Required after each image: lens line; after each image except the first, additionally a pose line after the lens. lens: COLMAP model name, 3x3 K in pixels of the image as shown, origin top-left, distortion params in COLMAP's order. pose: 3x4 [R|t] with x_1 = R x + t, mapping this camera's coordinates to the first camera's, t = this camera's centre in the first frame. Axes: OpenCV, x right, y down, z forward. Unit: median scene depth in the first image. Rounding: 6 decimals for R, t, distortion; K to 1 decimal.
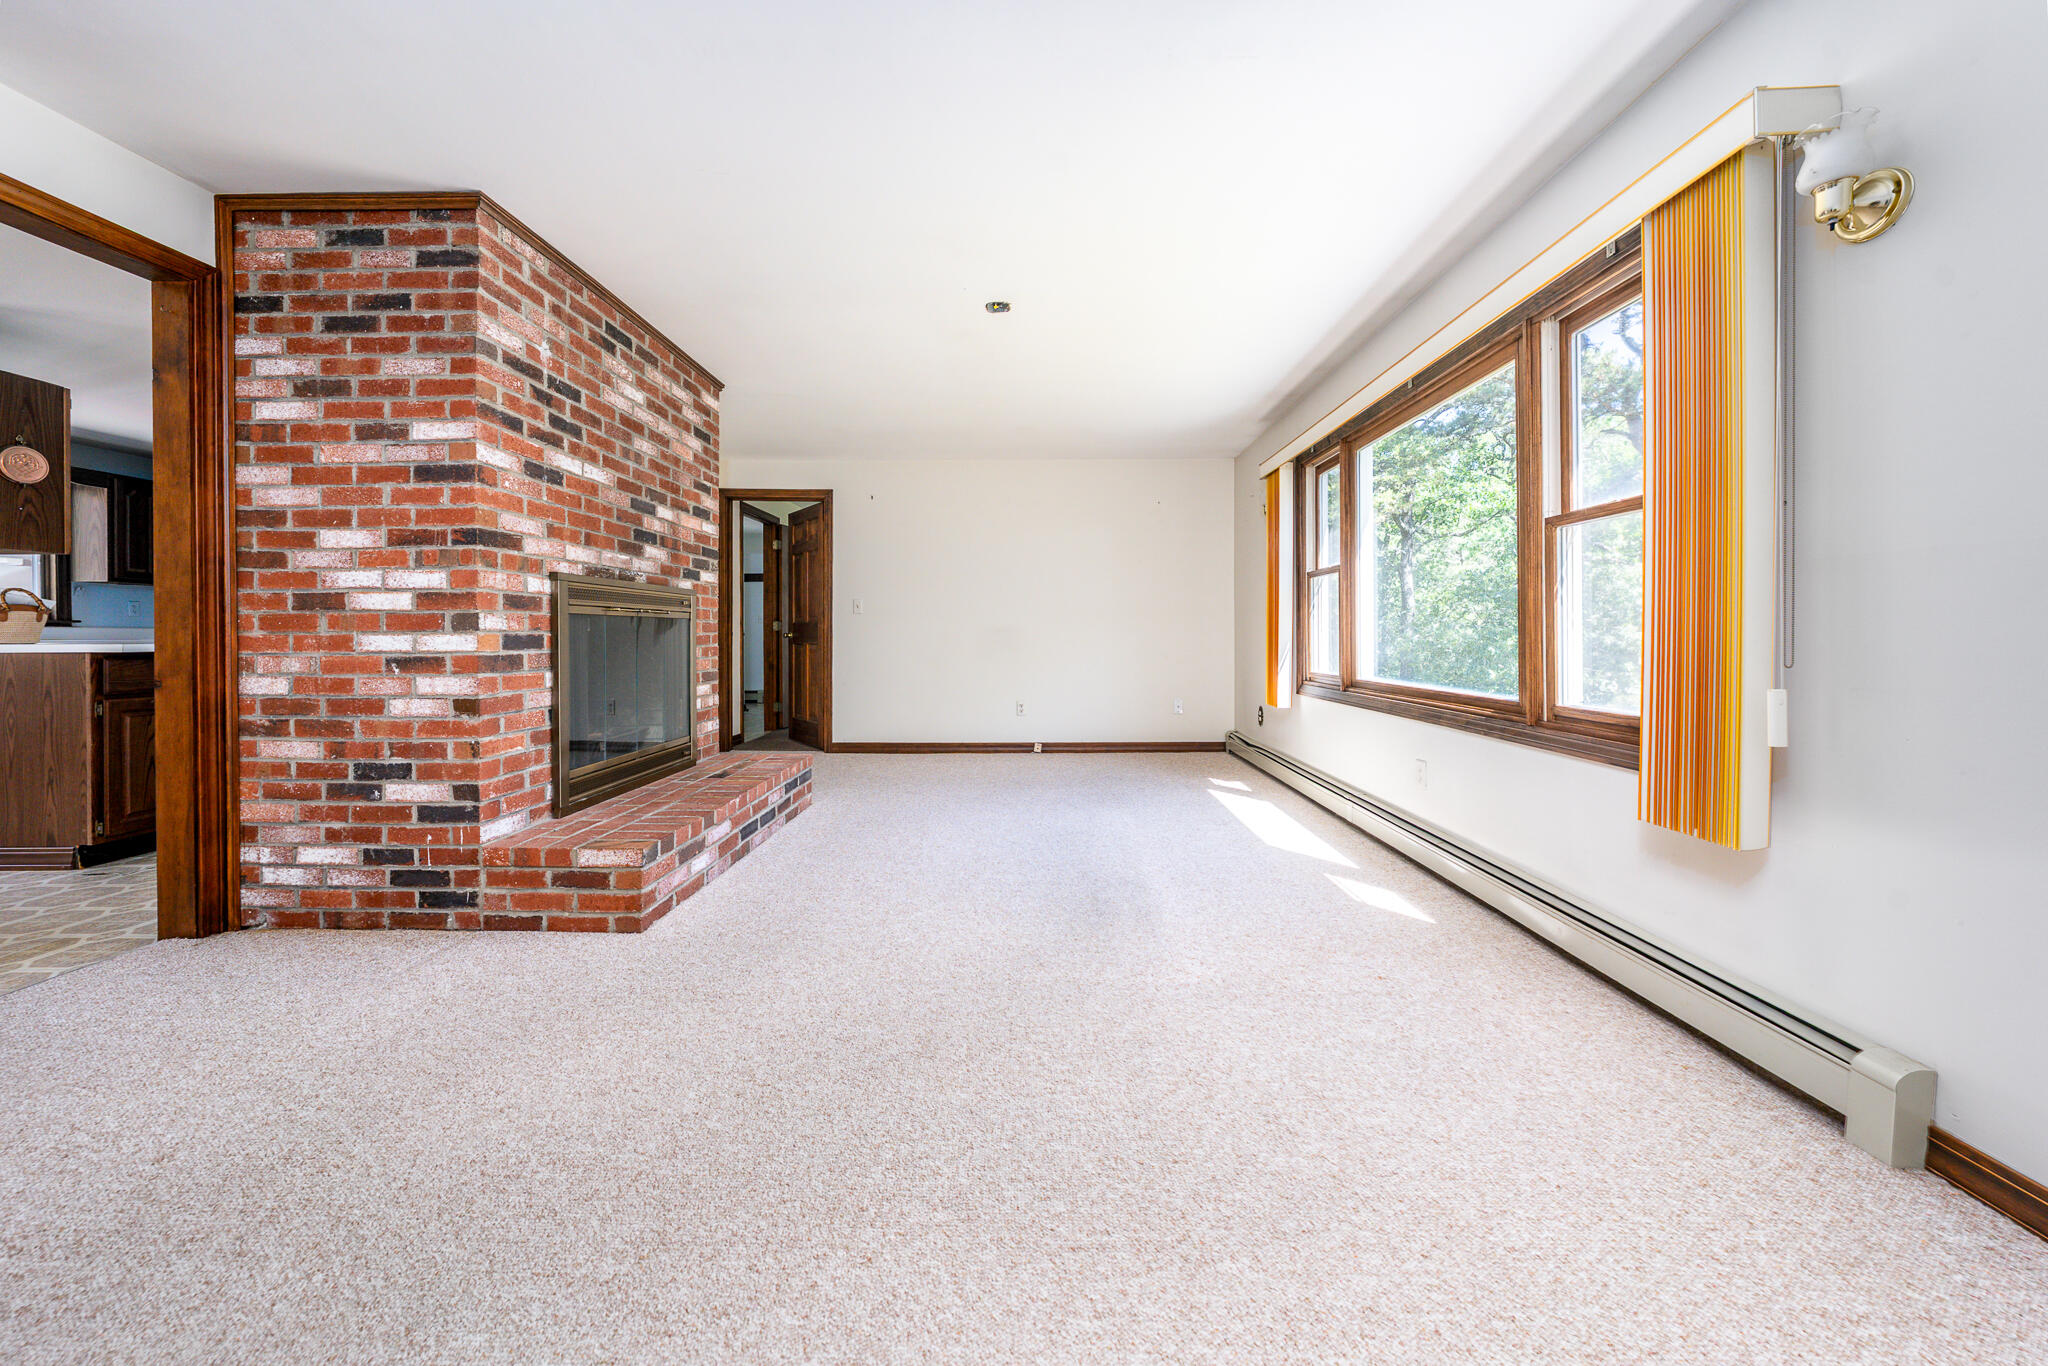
lens RADIAL K [[711.4, 0, 1034.4], [0, 711.4, 639.0], [0, 0, 1]] dist [-0.005357, 0.000239]
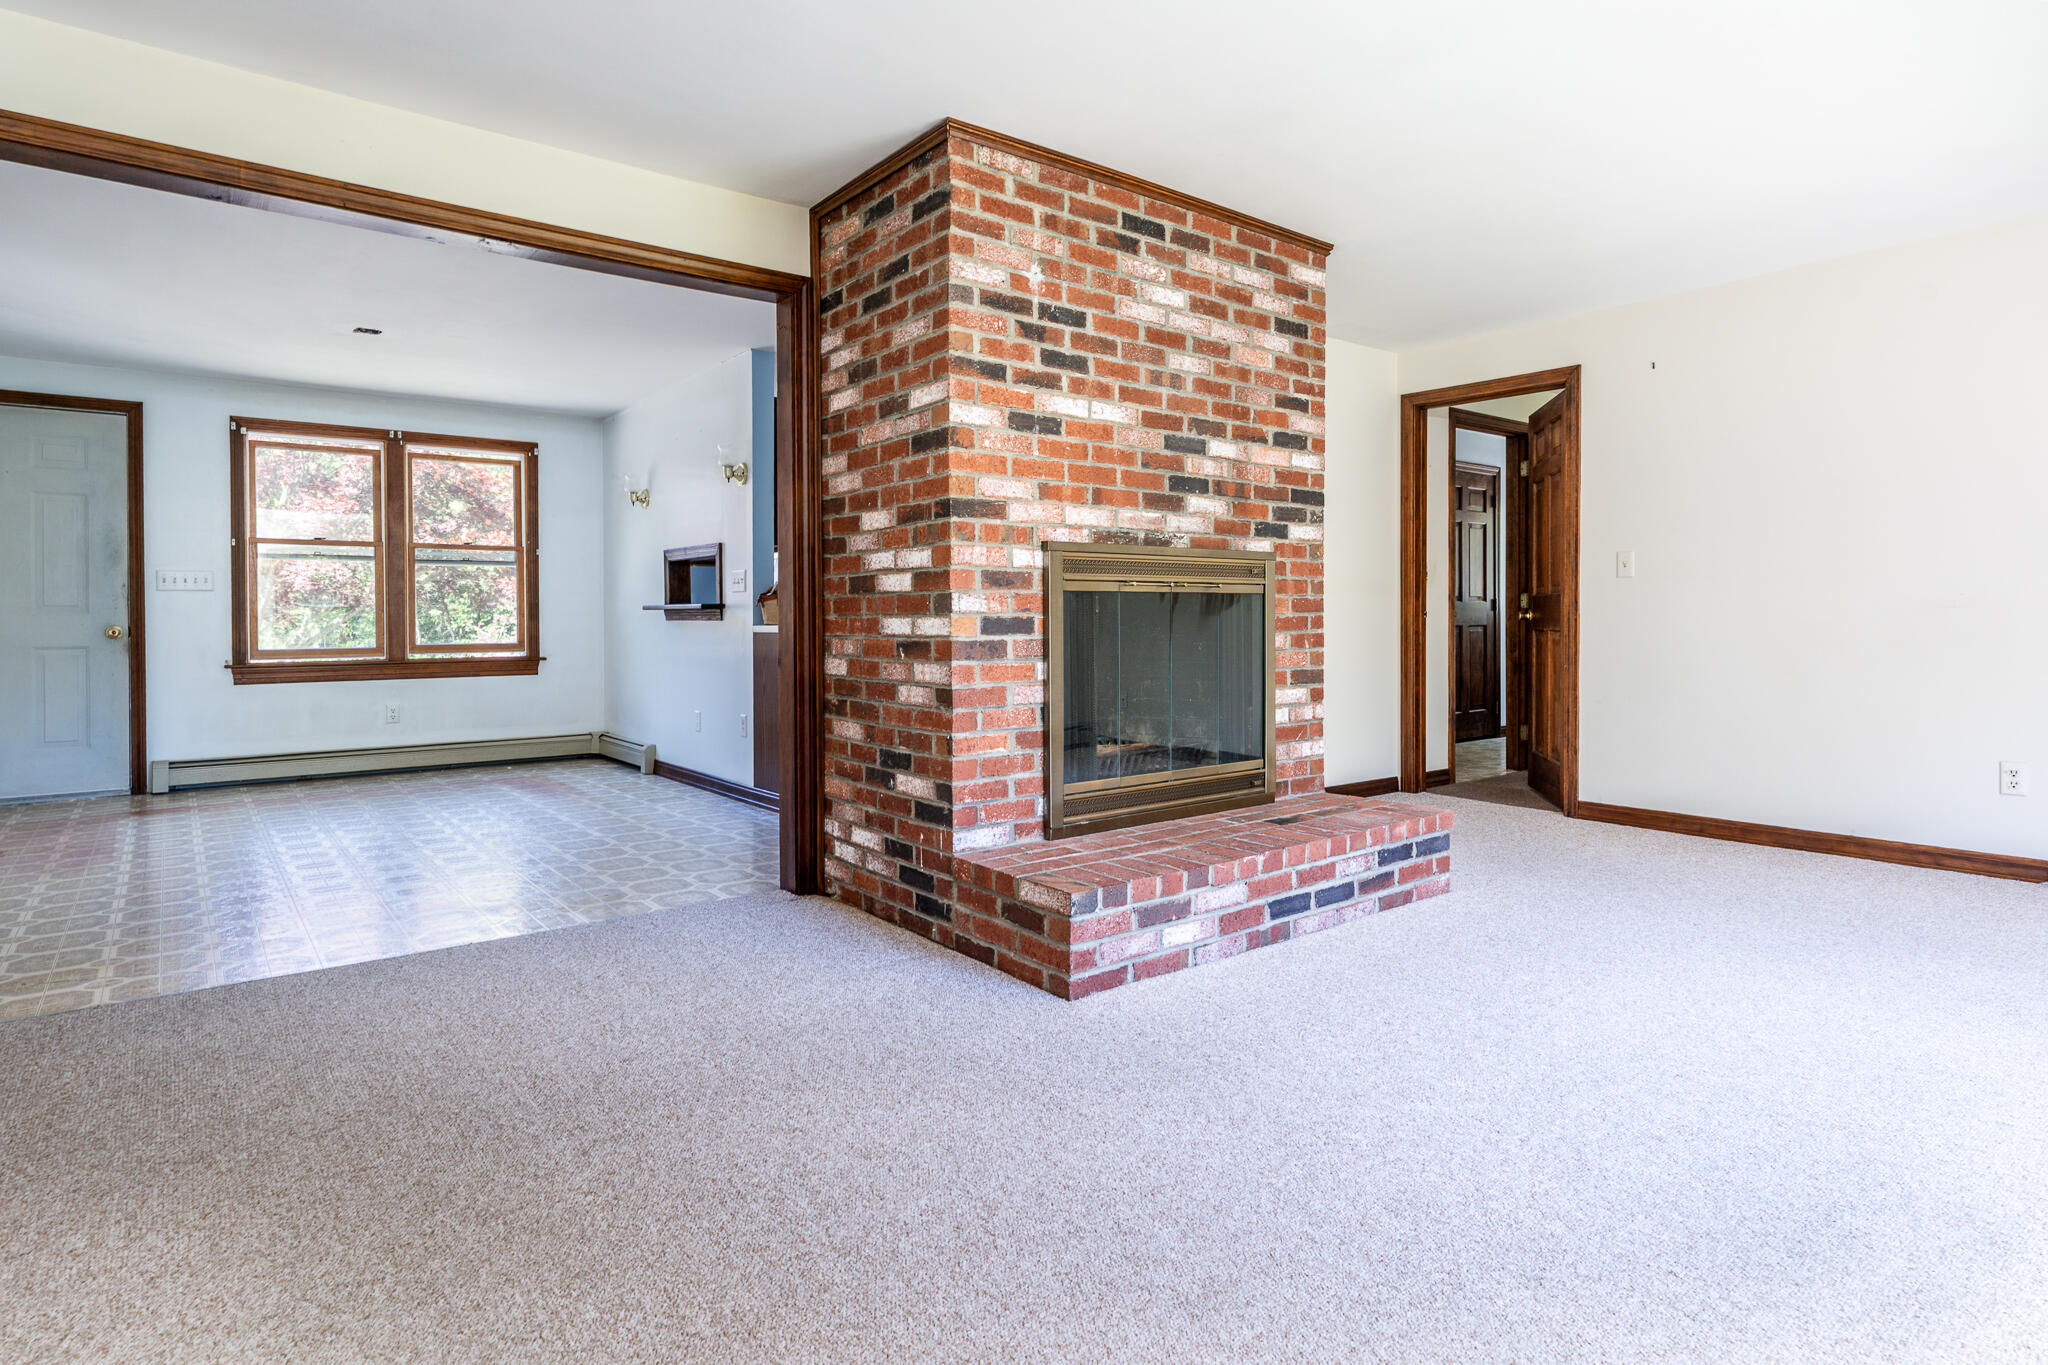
lens RADIAL K [[1092.7, 0, 1013.2], [0, 1092.7, 627.0], [0, 0, 1]] dist [0.005443, -0.001036]
pose [[0.615059, 0.005232, -0.788463, 0.344995], [-0.001323, 0.999983, 0.005603, -0.001843], [0.788480, -0.002403, 0.615056, 0.215089]]
